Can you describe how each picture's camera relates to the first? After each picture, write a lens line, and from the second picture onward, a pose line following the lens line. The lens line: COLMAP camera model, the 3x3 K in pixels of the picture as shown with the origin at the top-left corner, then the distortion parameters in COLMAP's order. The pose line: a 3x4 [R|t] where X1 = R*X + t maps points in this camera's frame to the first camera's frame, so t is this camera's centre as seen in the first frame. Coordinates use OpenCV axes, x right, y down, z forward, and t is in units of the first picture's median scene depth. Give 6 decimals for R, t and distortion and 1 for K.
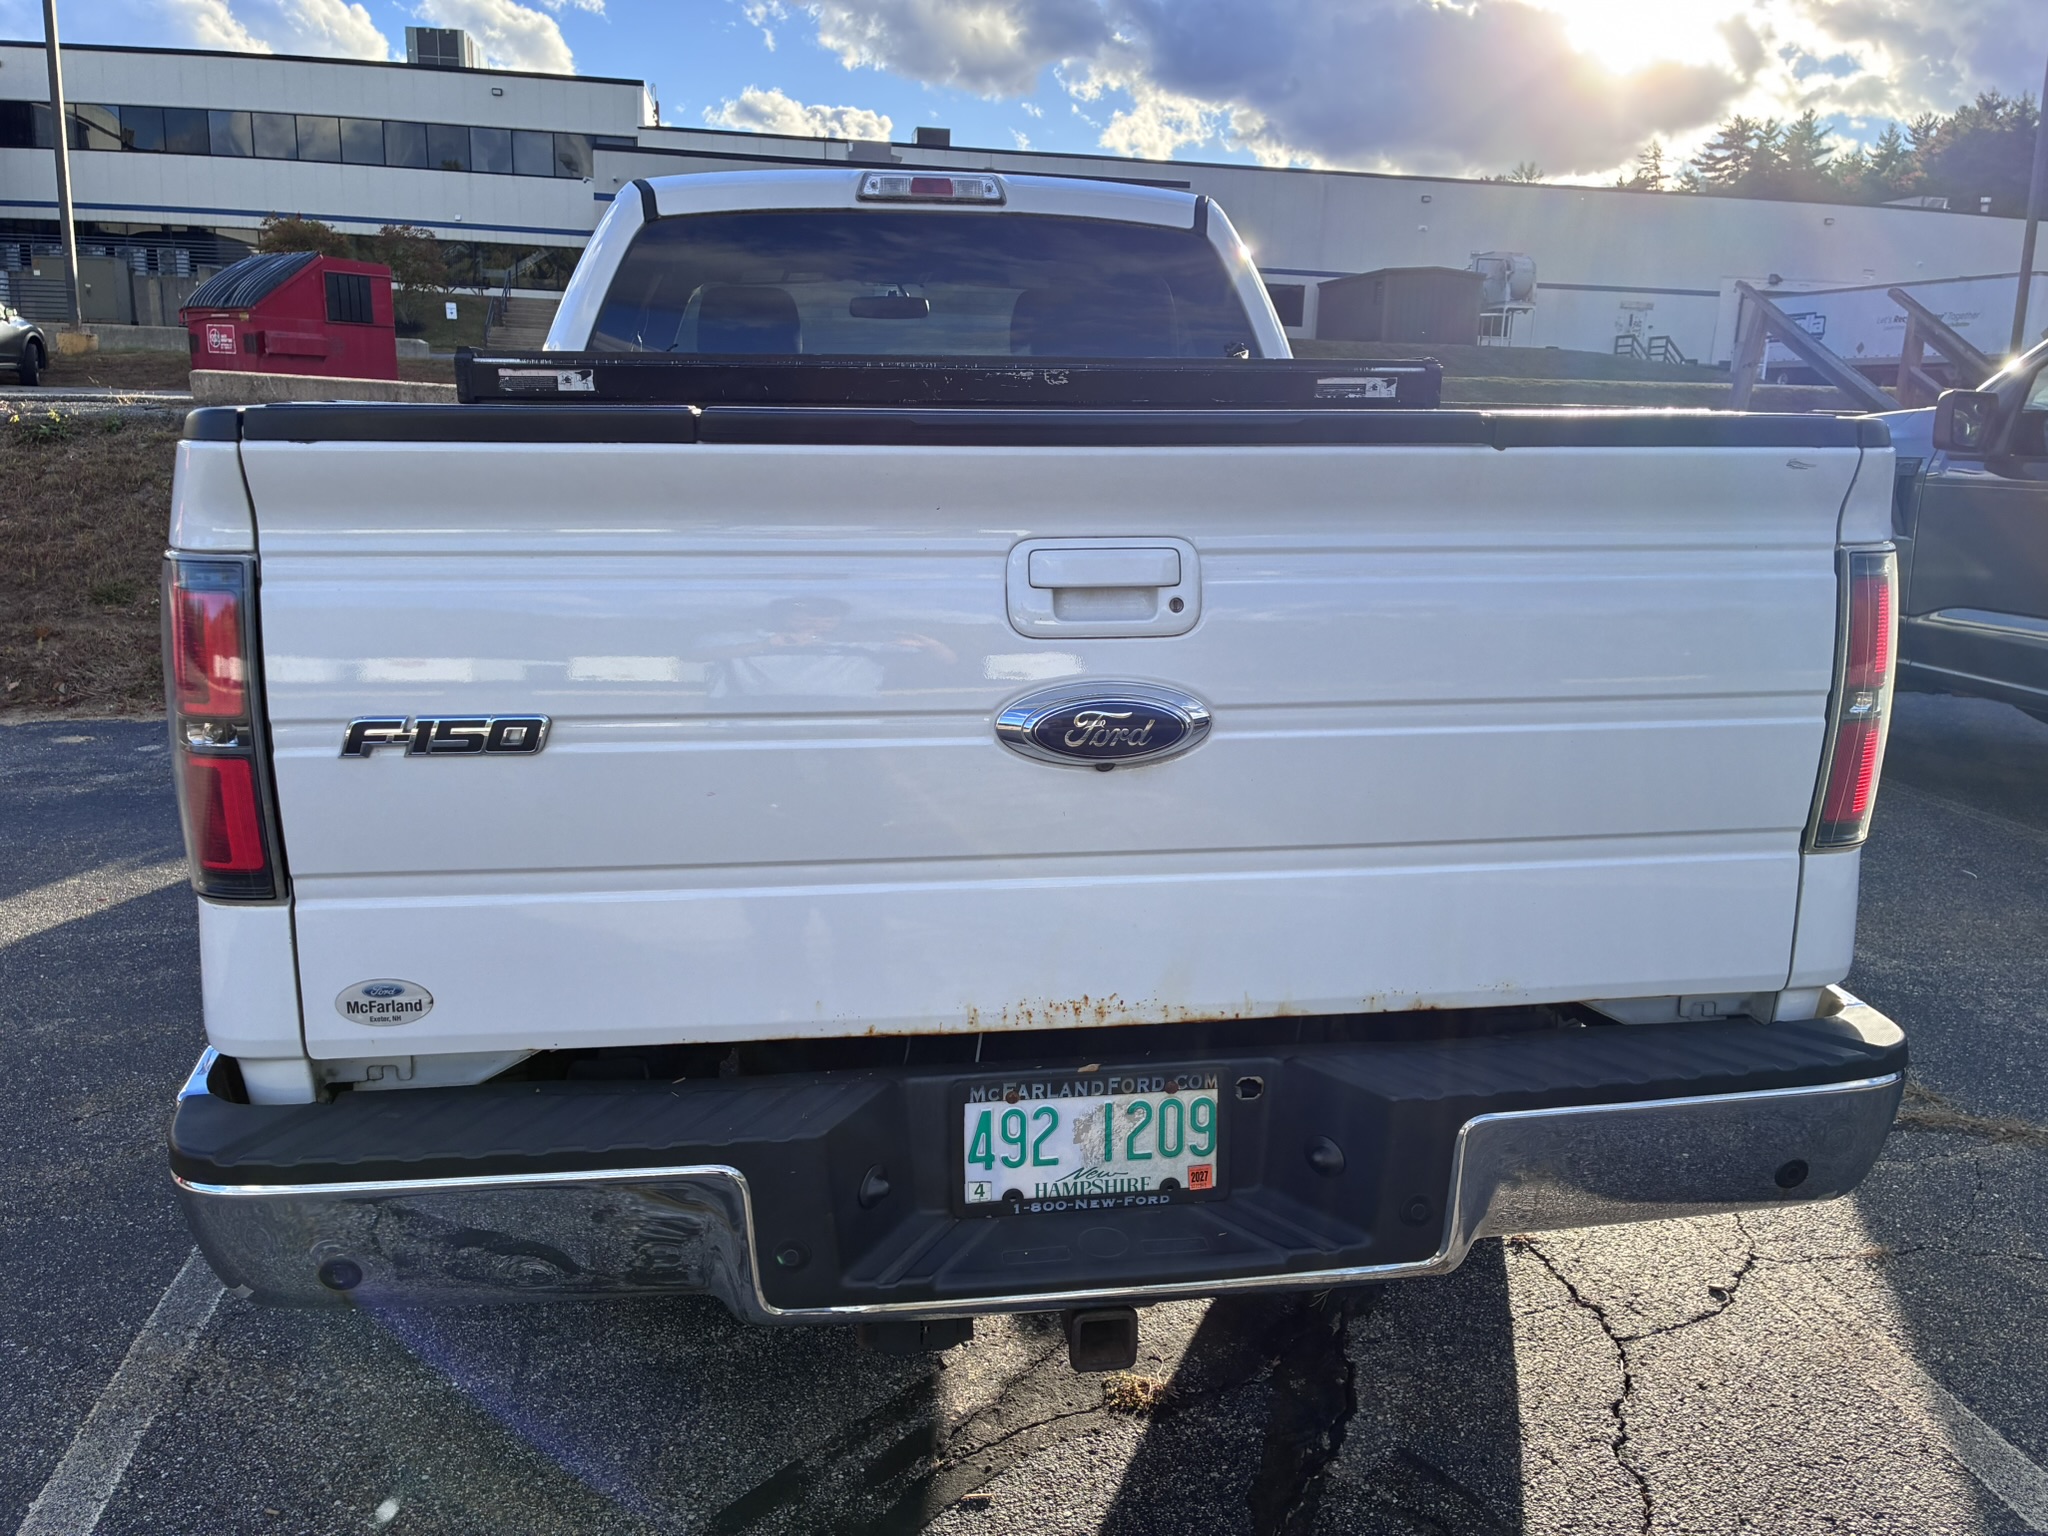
lens RADIAL K [[1557.3, 0, 1024.0], [0, 1557.3, 768.0], [0, 0, 1]] dist [0.062270, -0.095916]
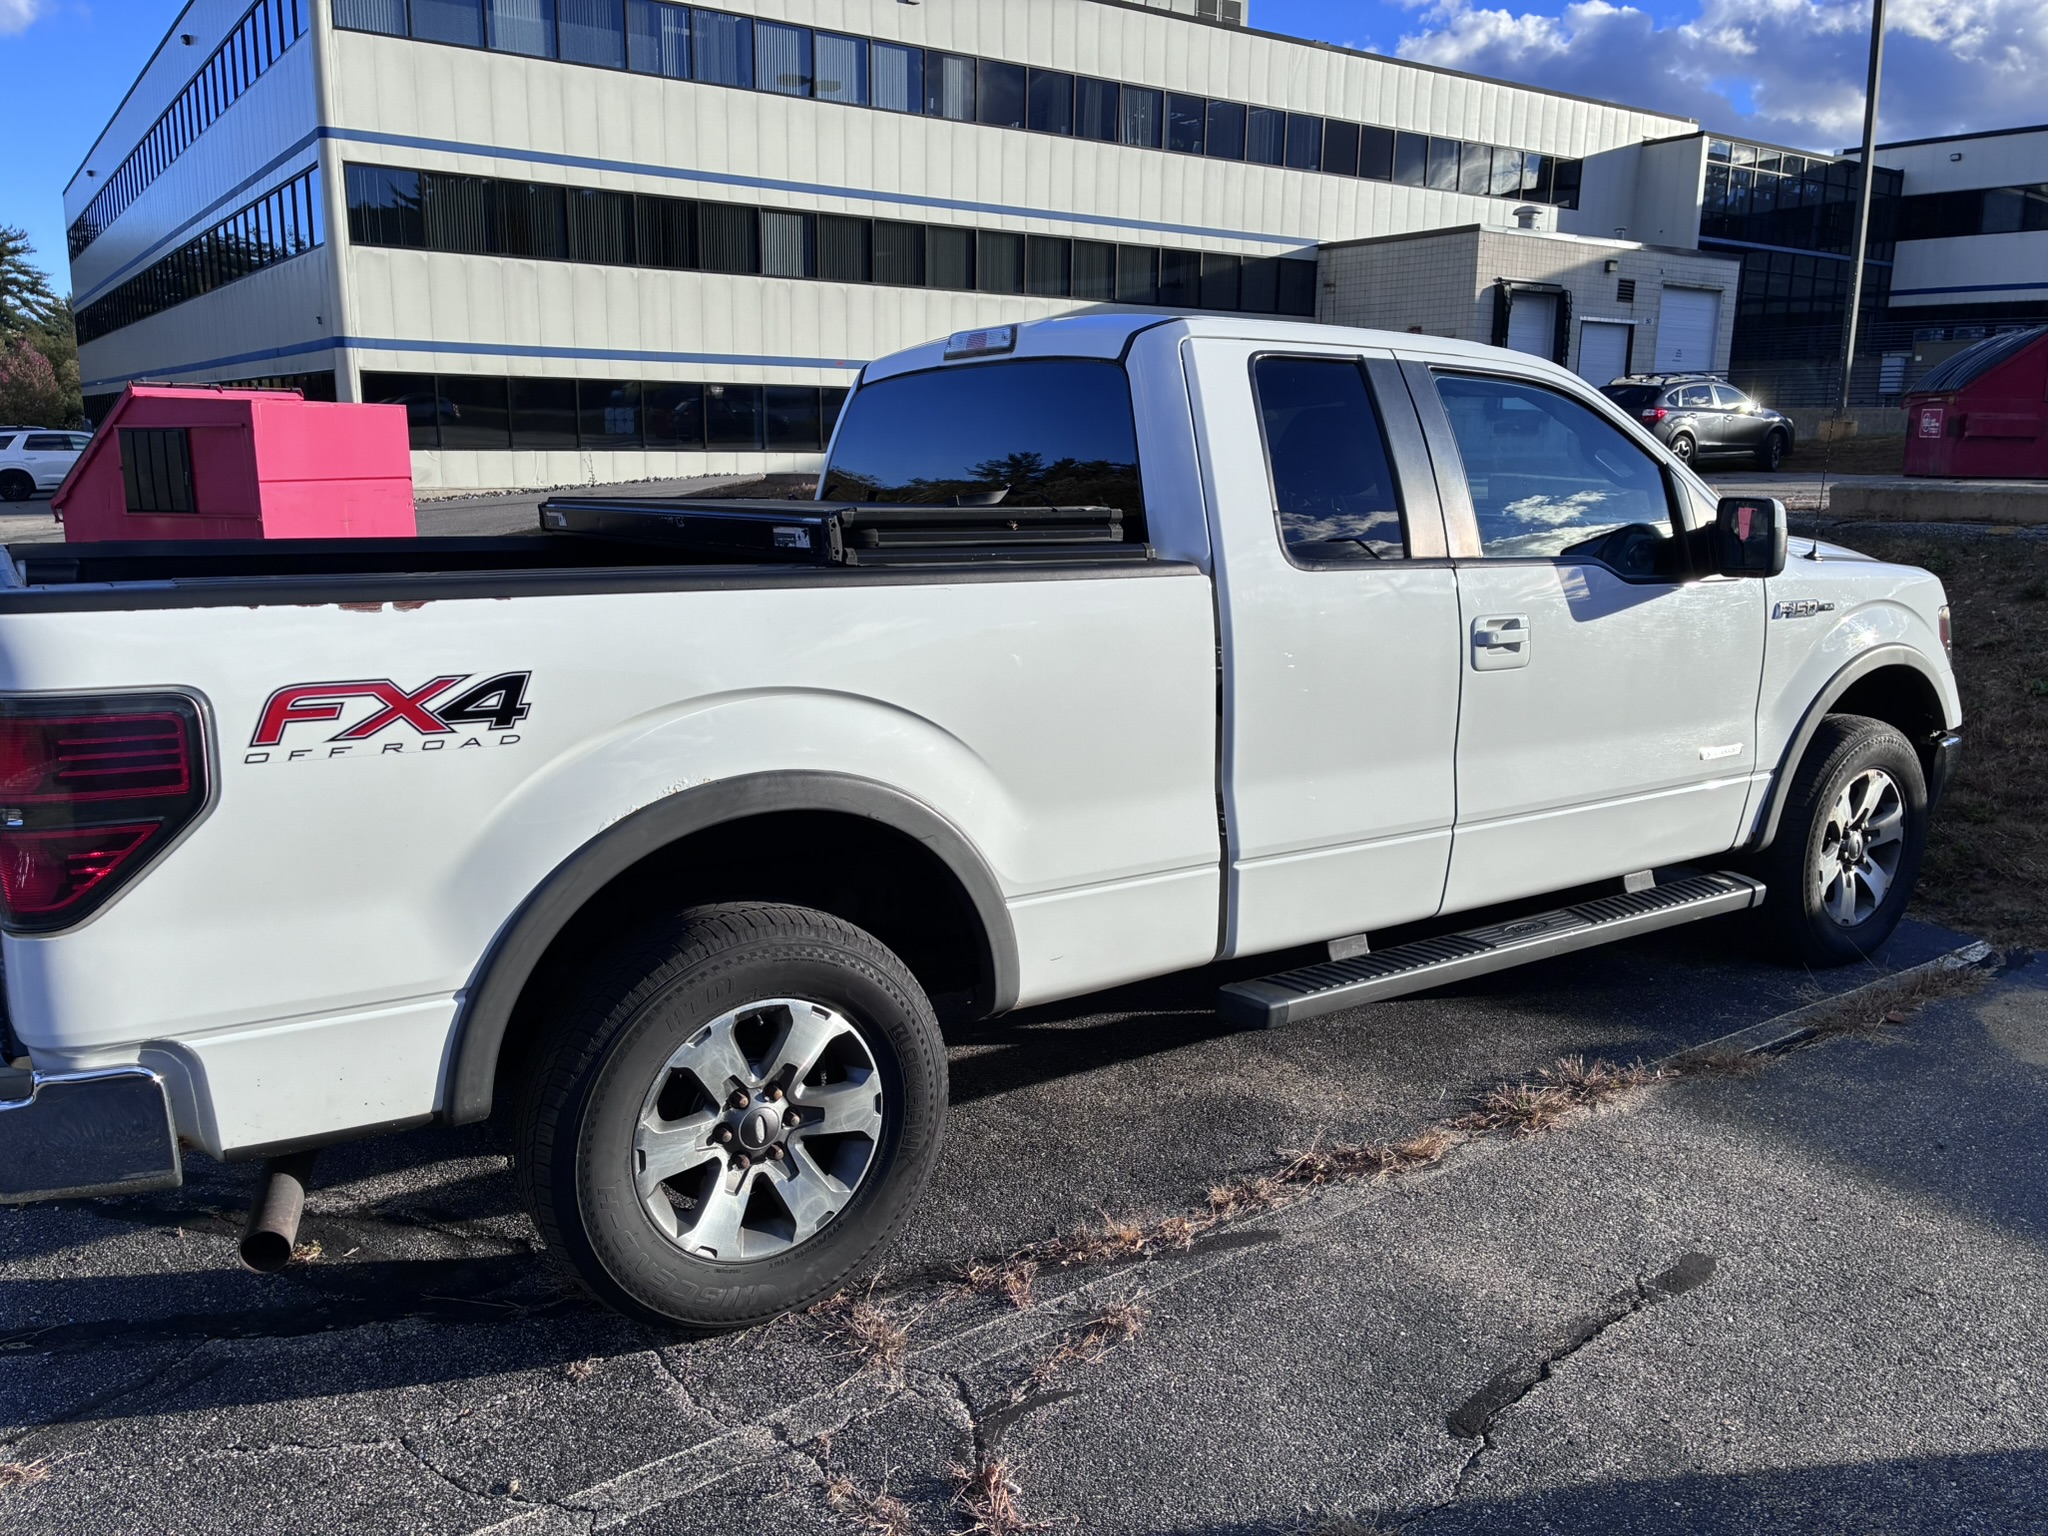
lens RADIAL K [[1557.3, 0, 1024.0], [0, 1557.3, 768.0], [0, 0, 1]] dist [0.062270, -0.095916]
pose [[0.432866, 0.160488, -0.887057, 0.152999], [-0.200884, 0.976454, 0.078635, -0.026317], [0.878790, 0.144157, 0.454914, 0.088348]]
